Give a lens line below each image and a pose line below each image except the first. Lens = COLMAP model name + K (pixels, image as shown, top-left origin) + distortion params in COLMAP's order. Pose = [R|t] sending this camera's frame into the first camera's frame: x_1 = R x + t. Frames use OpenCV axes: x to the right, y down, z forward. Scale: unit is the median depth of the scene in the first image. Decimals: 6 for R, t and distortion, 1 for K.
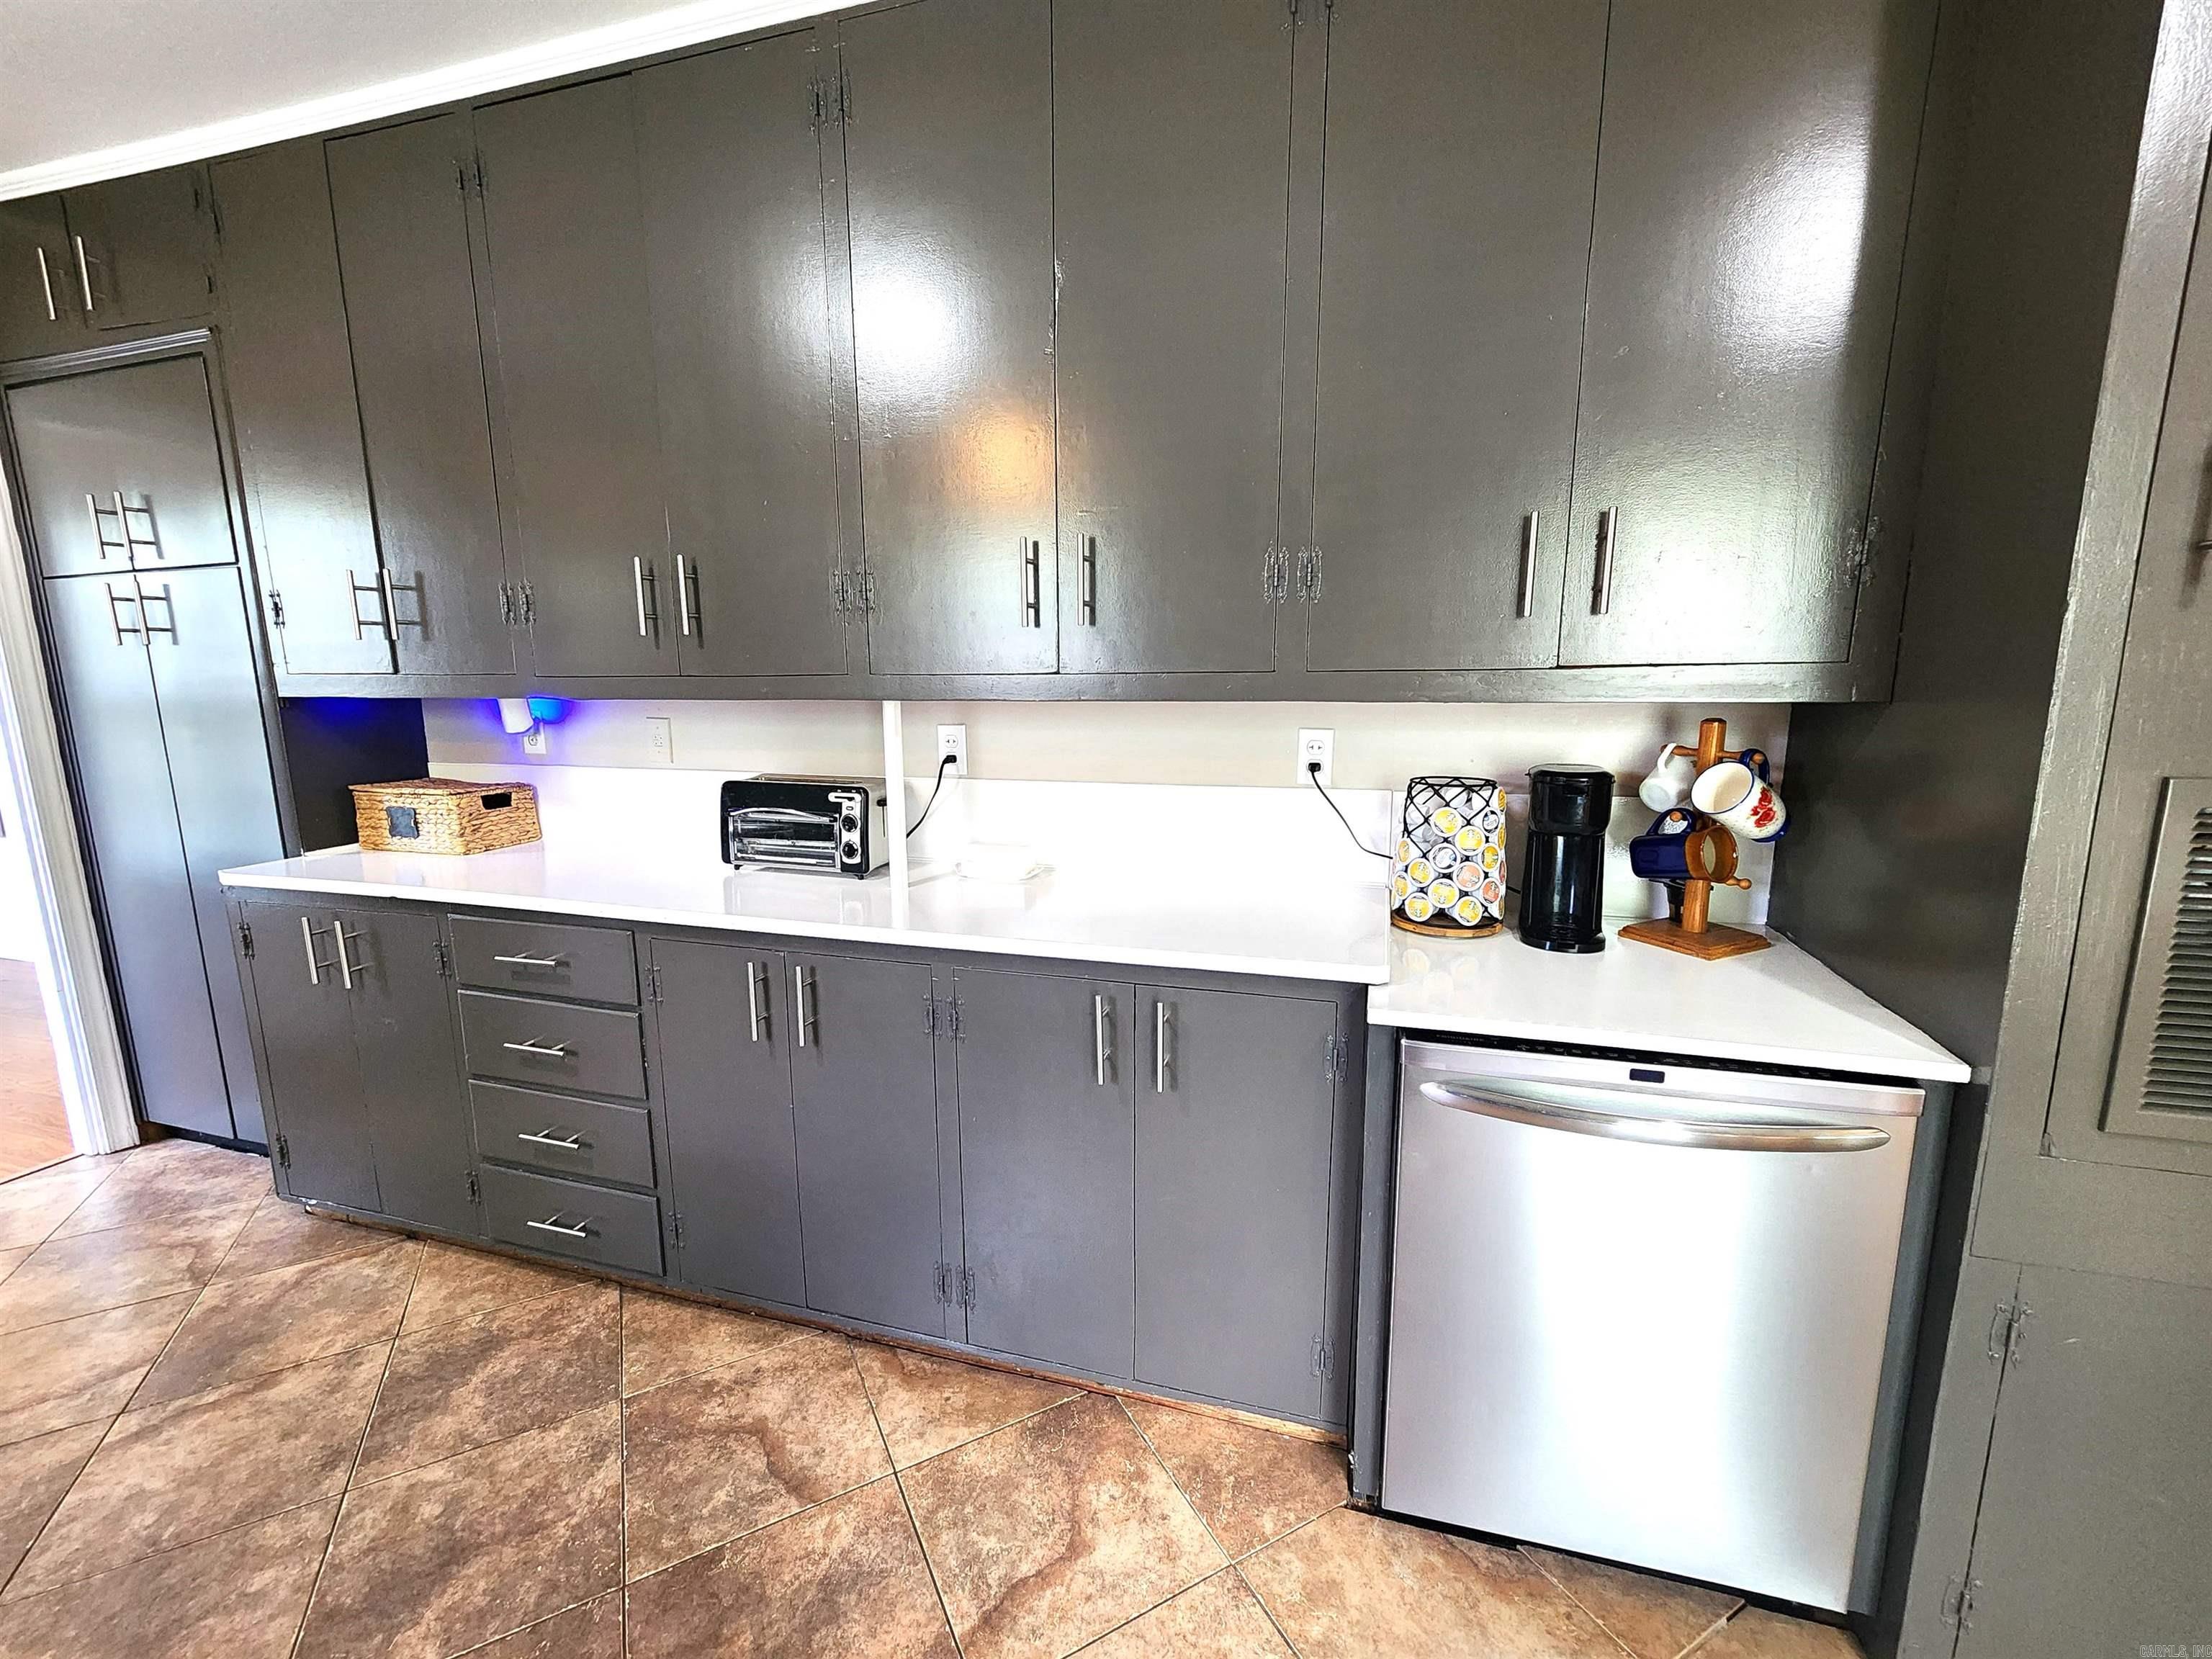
lens RADIAL K [[907.2, 0, 1105.8], [0, 907.2, 826.3], [0, 0, 1]] dist [0.002515, -0.000390]
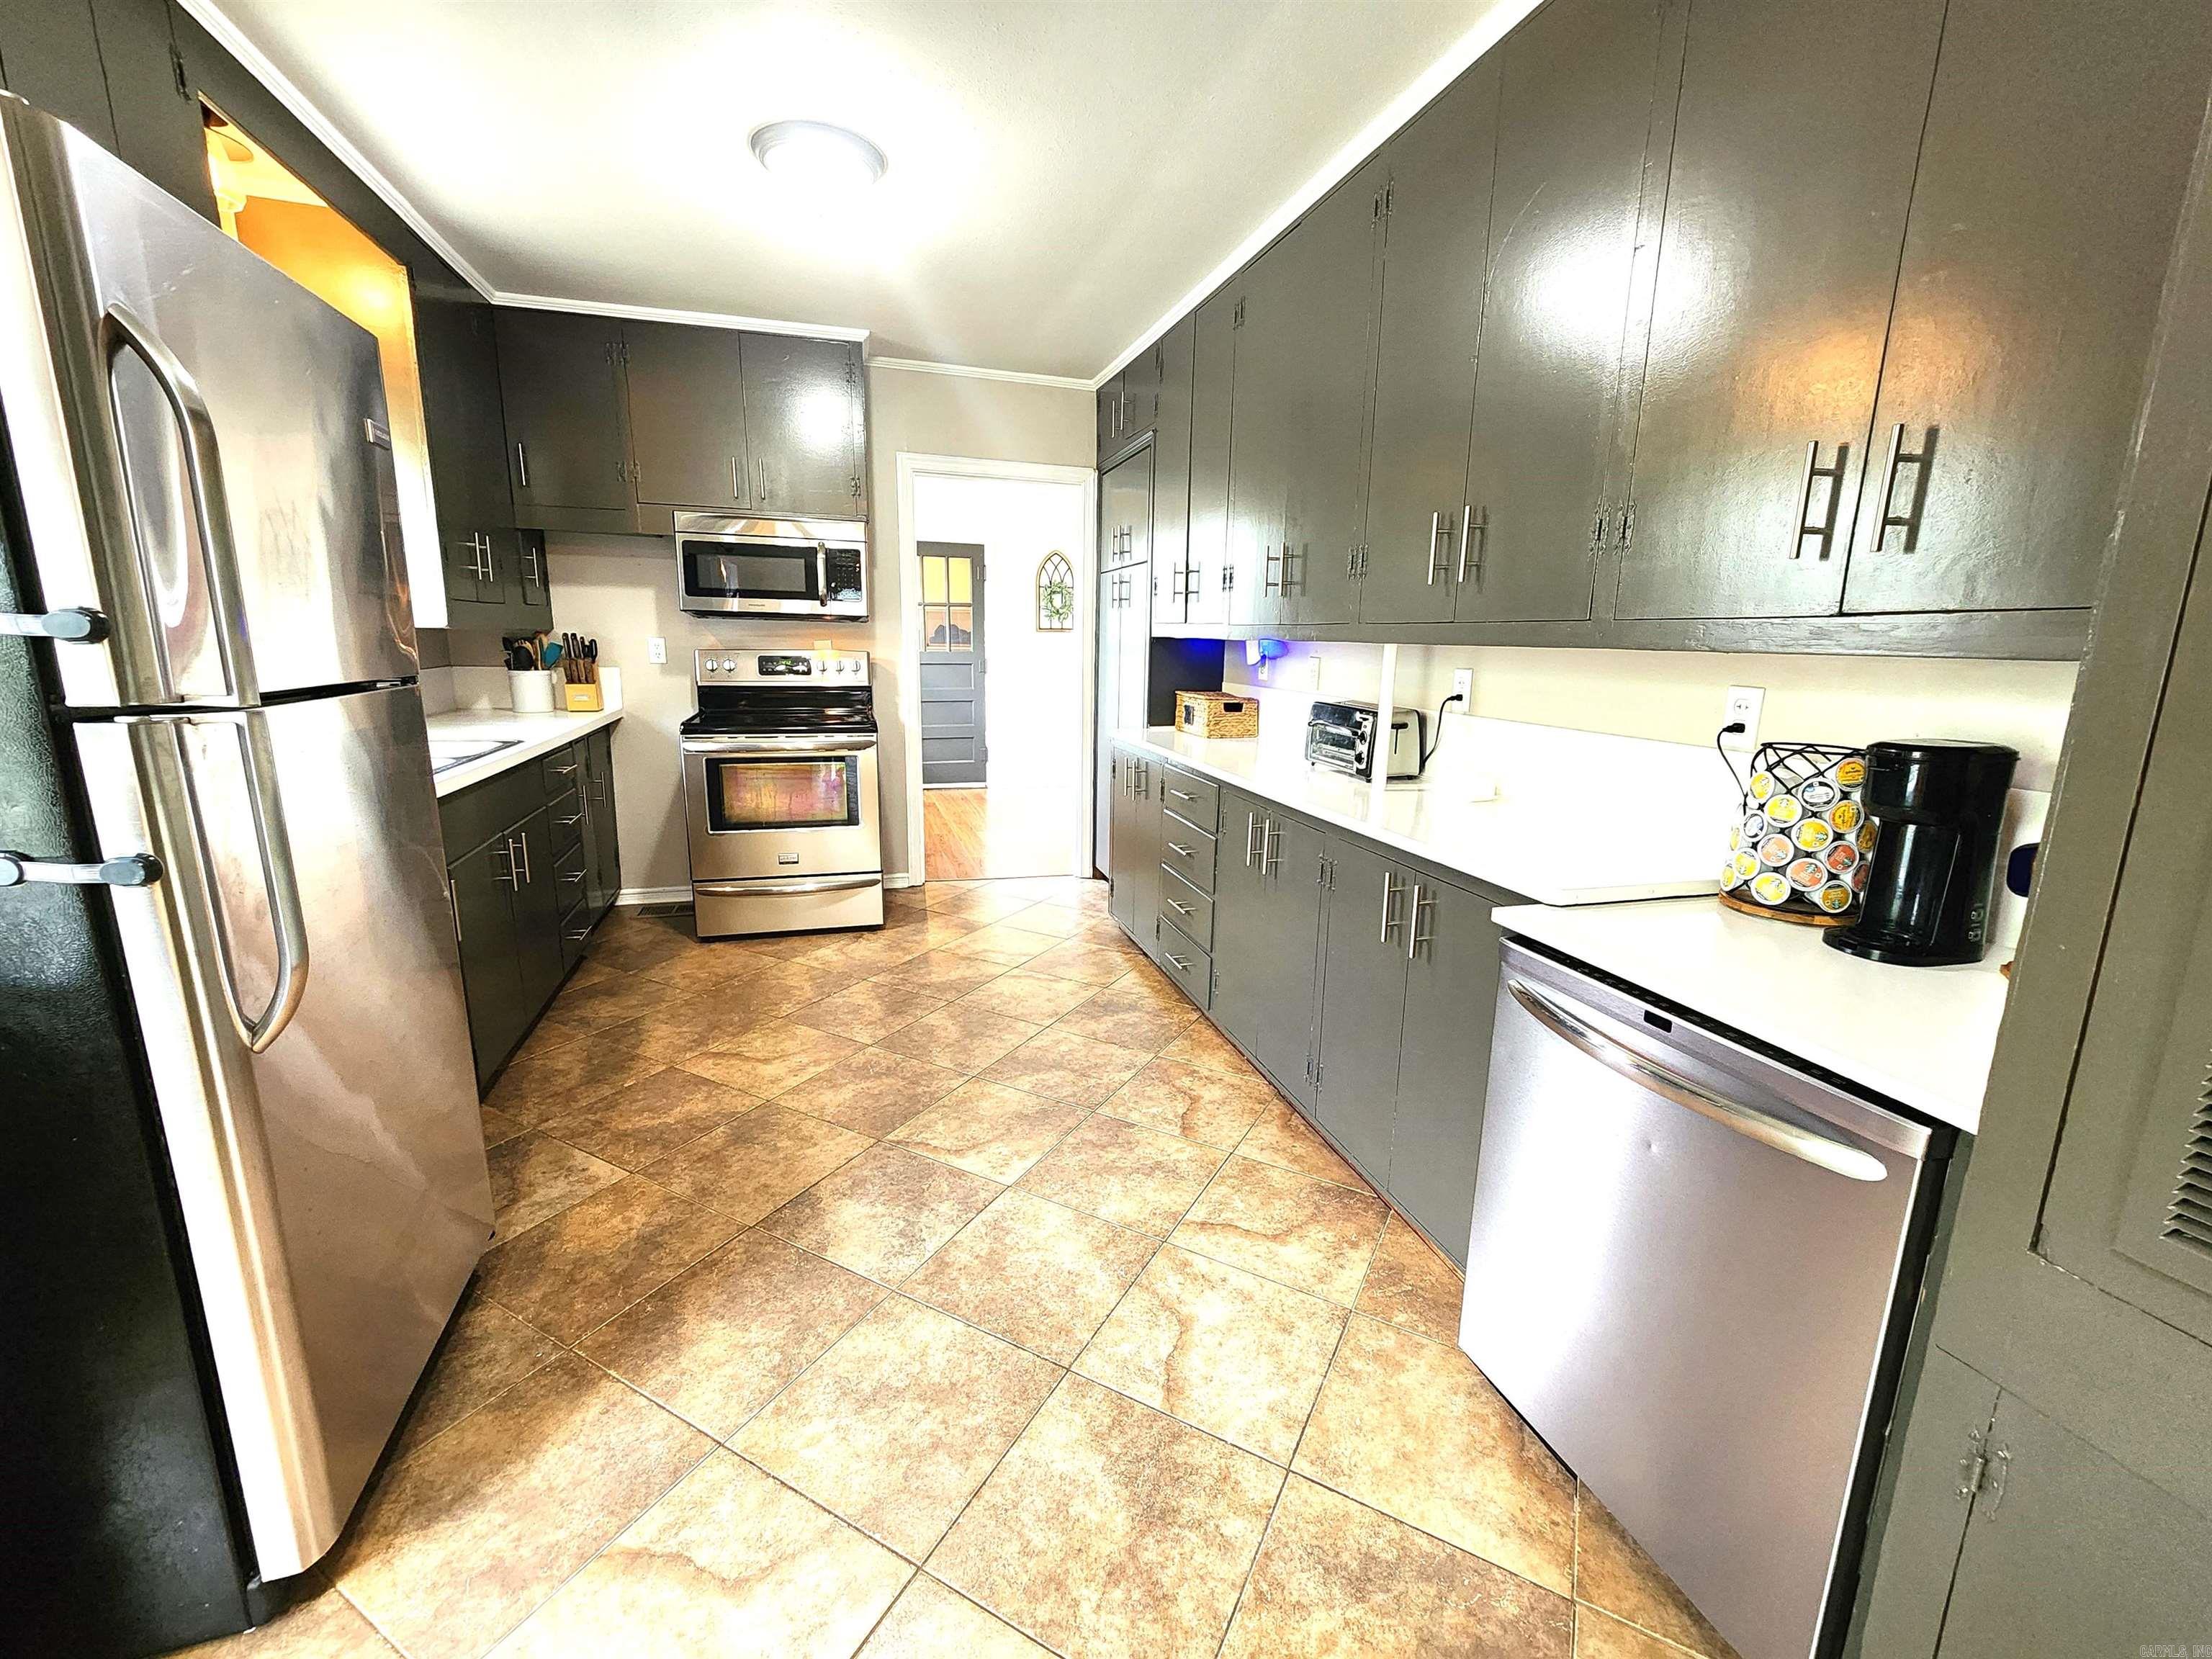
lens RADIAL K [[907.2, 0, 1112.7], [0, 907.2, 825.6], [0, 0, 1]] dist [0.002515, -0.000390]
pose [[0.550672, 0.187839, -0.813312, 0.686629], [-0.160409, 0.980004, 0.117729, 0.027350], [0.819164, 0.065633, 0.569792, -0.052275]]
